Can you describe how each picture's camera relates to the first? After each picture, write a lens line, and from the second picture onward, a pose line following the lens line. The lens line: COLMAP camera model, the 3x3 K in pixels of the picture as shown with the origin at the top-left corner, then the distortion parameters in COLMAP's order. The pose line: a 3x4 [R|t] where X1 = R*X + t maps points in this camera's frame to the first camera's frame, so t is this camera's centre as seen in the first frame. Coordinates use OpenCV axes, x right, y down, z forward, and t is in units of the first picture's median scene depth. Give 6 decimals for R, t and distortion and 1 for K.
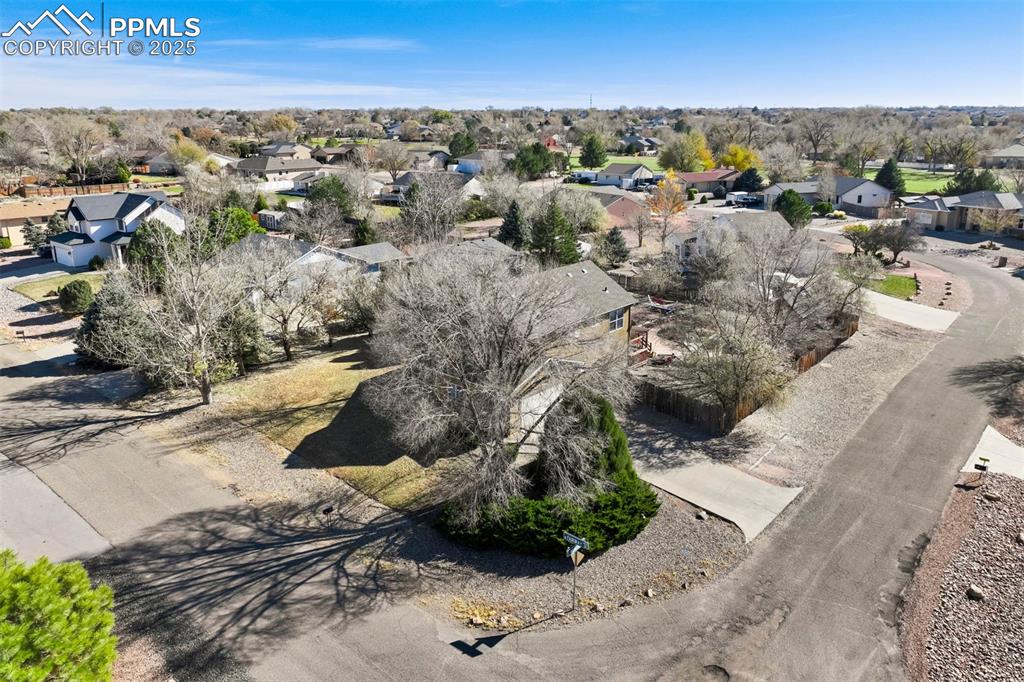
lens RADIAL K [[705.0, 0, 512.2], [0, 705.0, 341.3], [0, 0, 1]] dist [-0.000319, 0.002036]
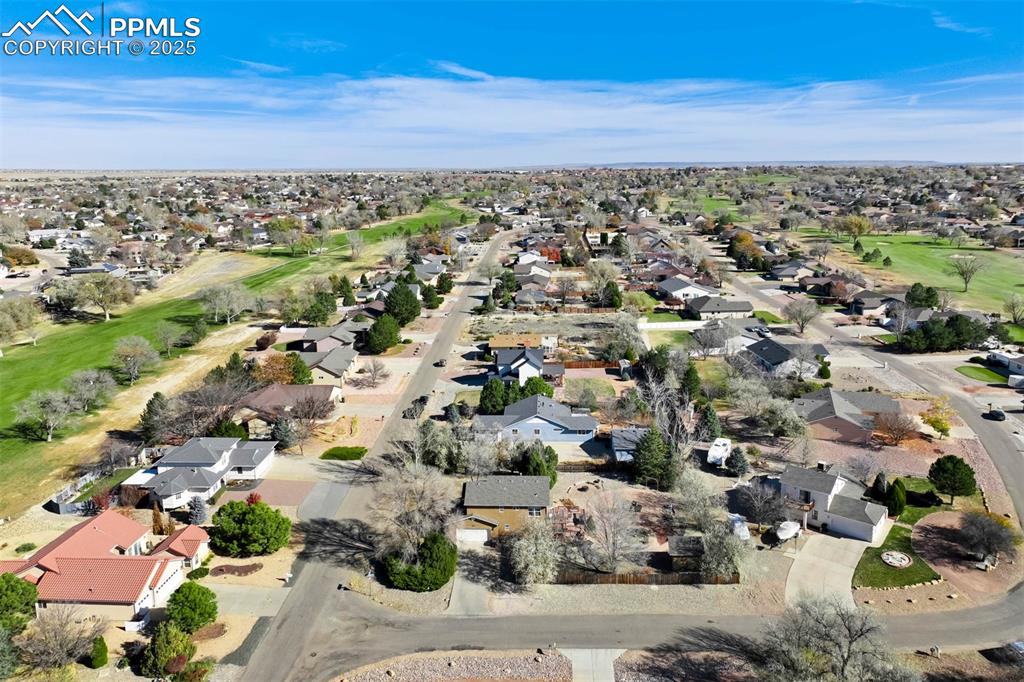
lens RADIAL K [[705.0, 0, 512.4], [0, 705.0, 342.5], [0, 0, 1]] dist [-0.000319, 0.002036]
pose [[0.608370, 0.186405, -0.771453, 1.504768], [-0.222906, 0.973033, 0.059328, -0.578393], [0.761708, 0.135868, 0.633515, -0.351482]]
